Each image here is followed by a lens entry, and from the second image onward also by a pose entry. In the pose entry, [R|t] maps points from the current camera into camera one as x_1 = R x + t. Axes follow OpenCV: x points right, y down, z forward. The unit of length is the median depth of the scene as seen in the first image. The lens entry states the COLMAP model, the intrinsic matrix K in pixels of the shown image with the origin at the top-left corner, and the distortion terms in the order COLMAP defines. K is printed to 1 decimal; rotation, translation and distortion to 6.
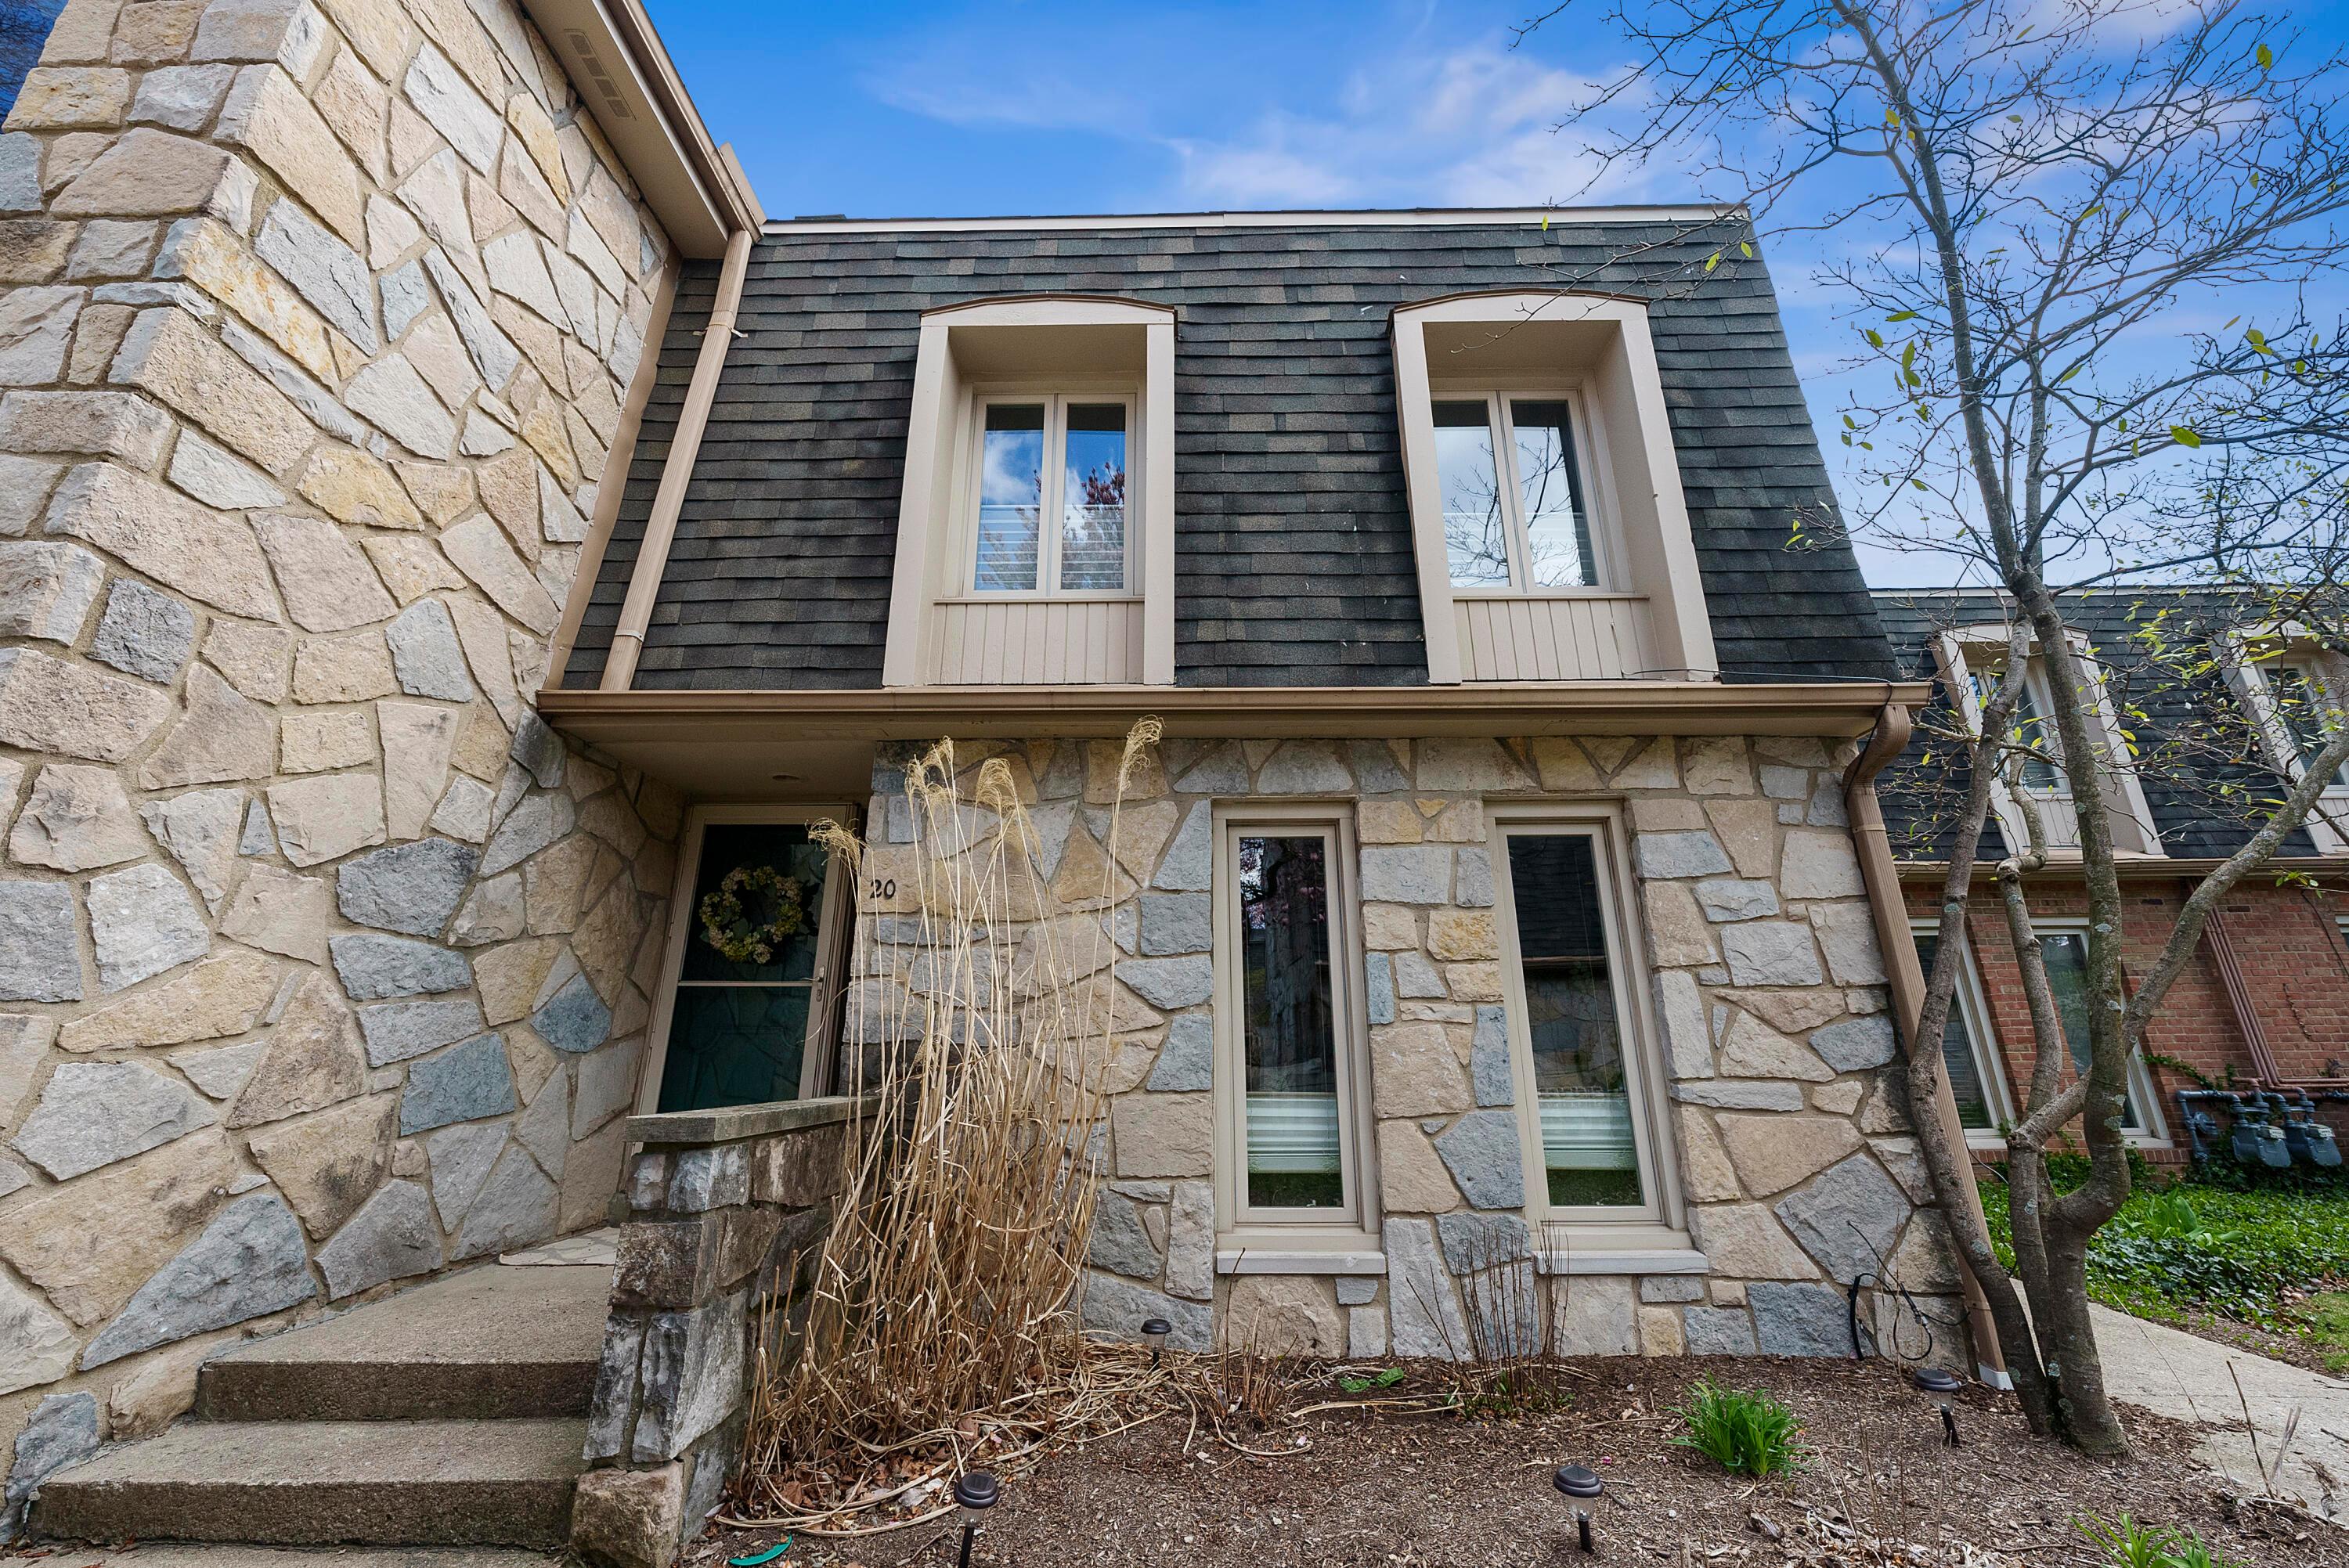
lens RADIAL K [[938.2, 0, 1208.4], [0, 938.2, 766.3], [0, 0, 1]] dist [0.000634, -0.000933]
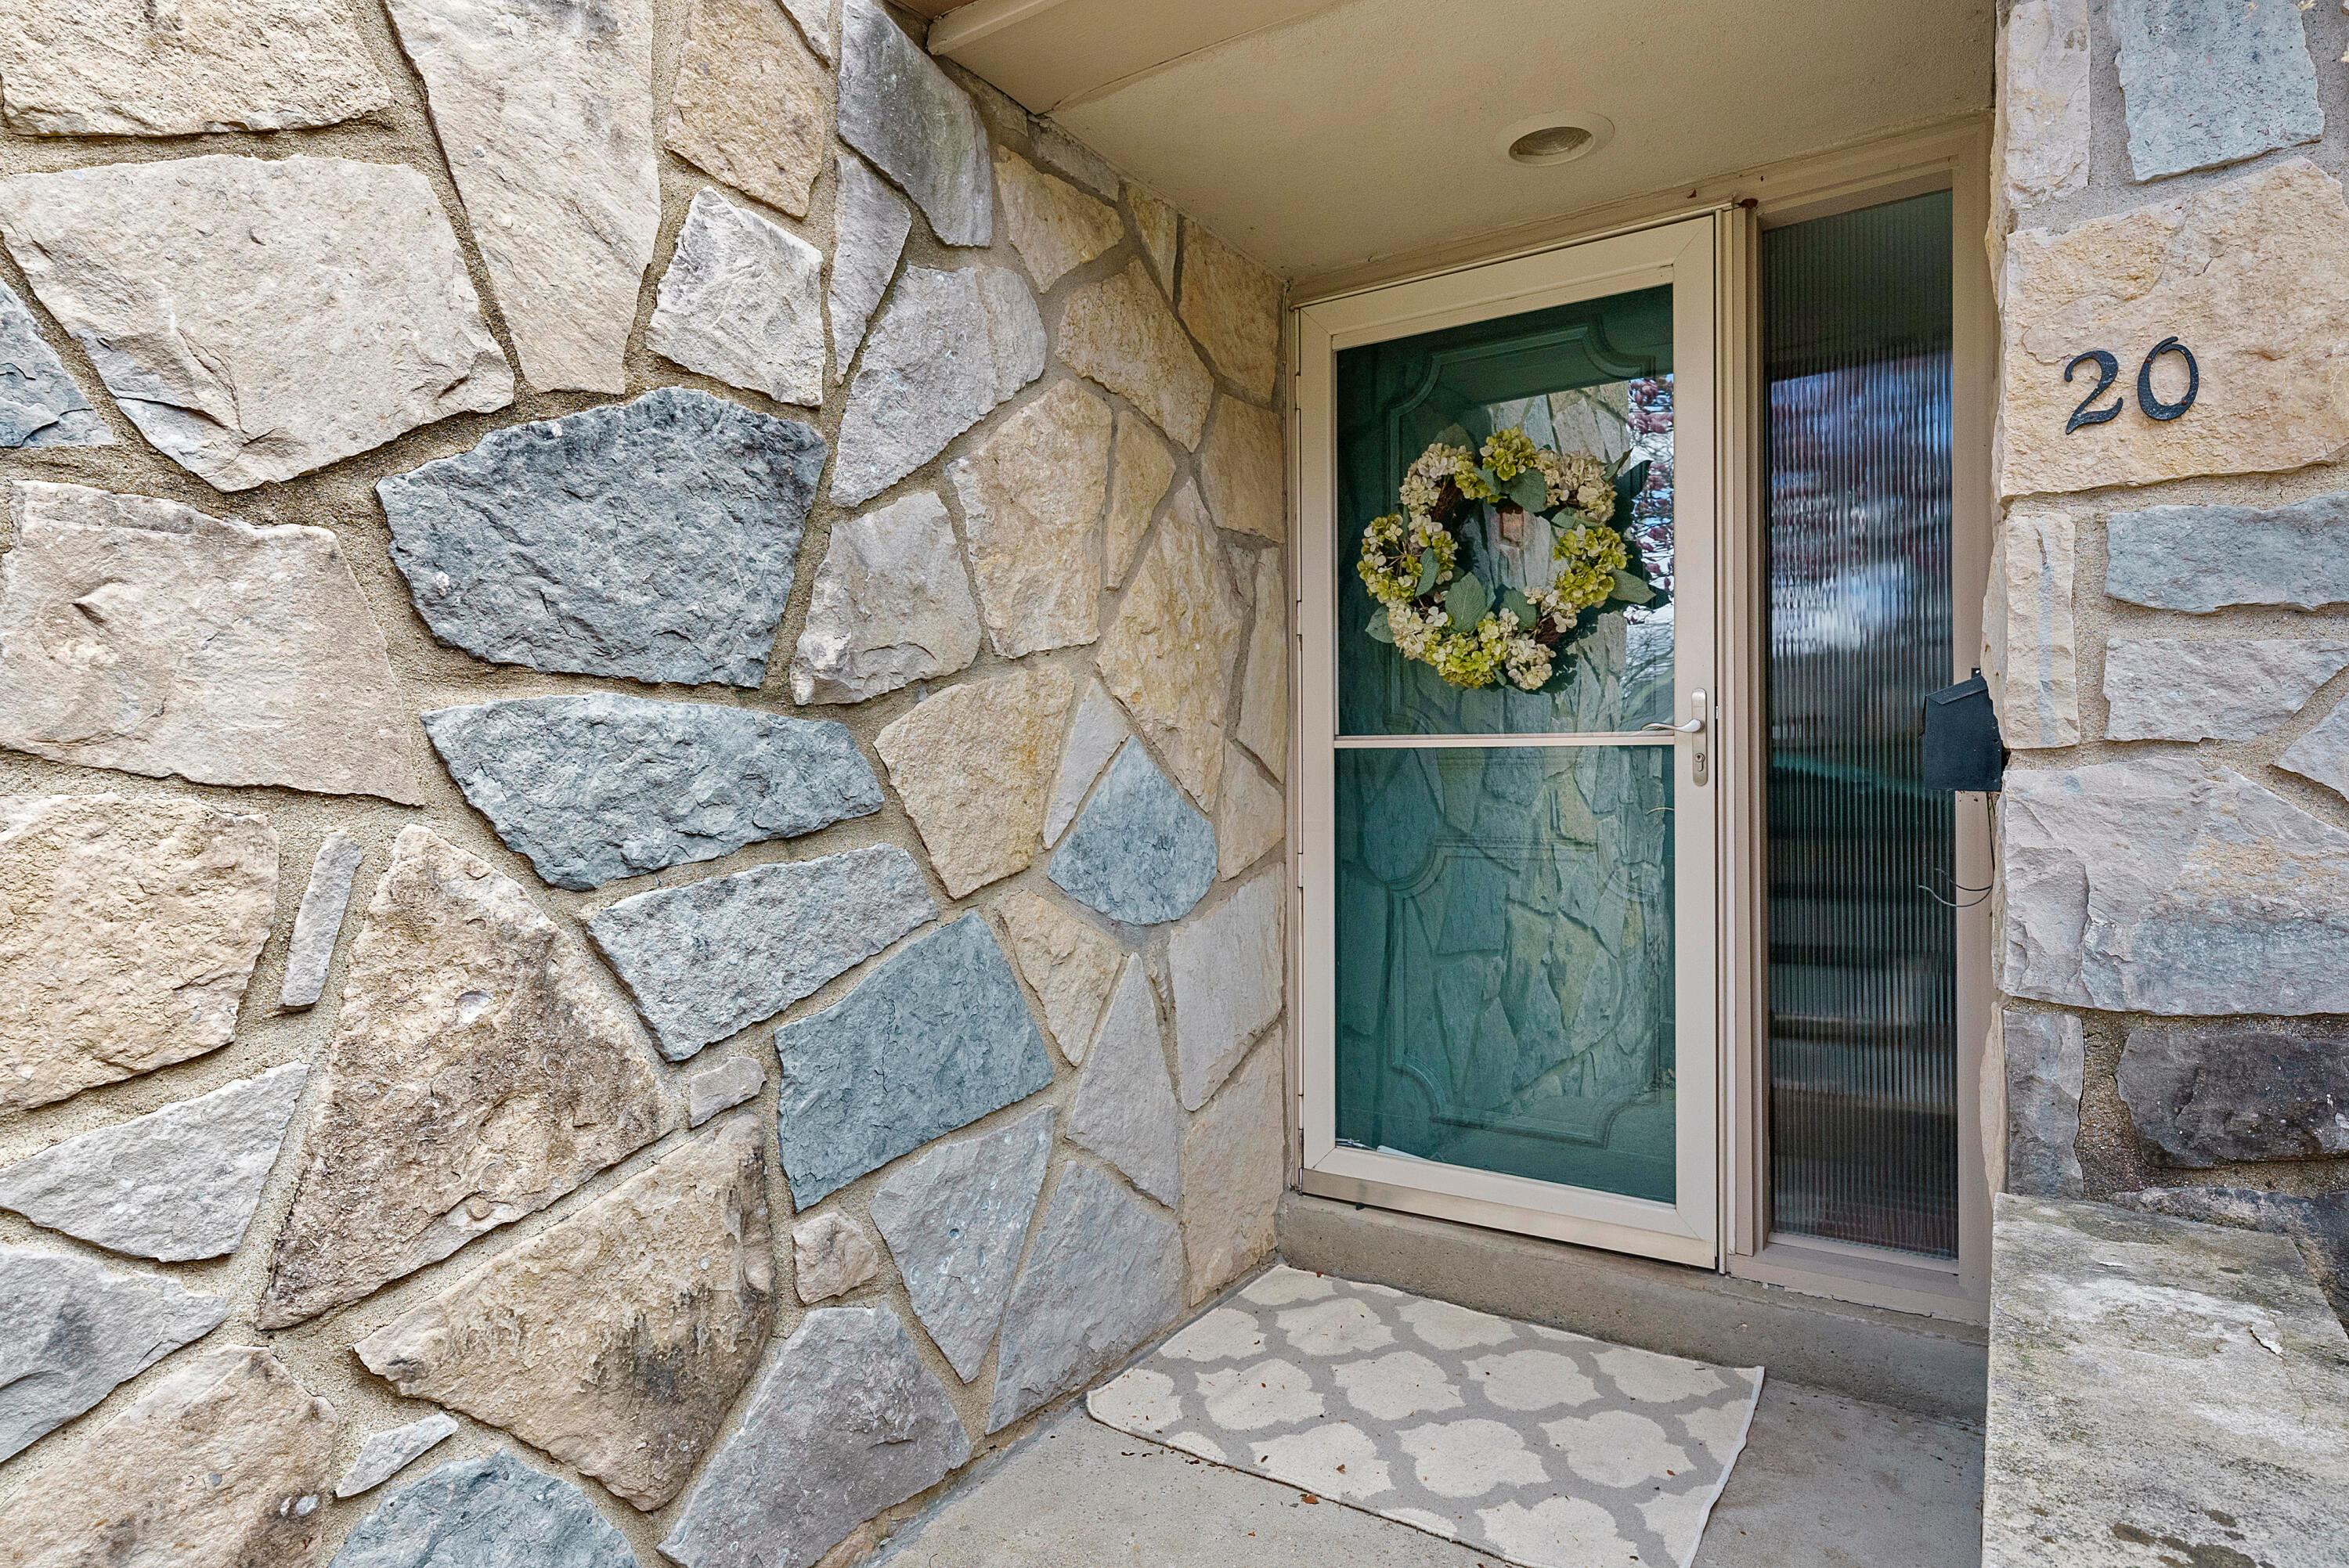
lens RADIAL K [[1279.9, 0, 1171.8], [0, 1279.9, 784.9], [0, 0, 1]] dist [-0.000826, -0.000136]
pose [[0.844317, 0.001643, -0.535842, -0.434815], [0.167618, 0.949001, 0.267022, 0.114863], [0.508954, -0.315268, 0.800982, 0.677683]]
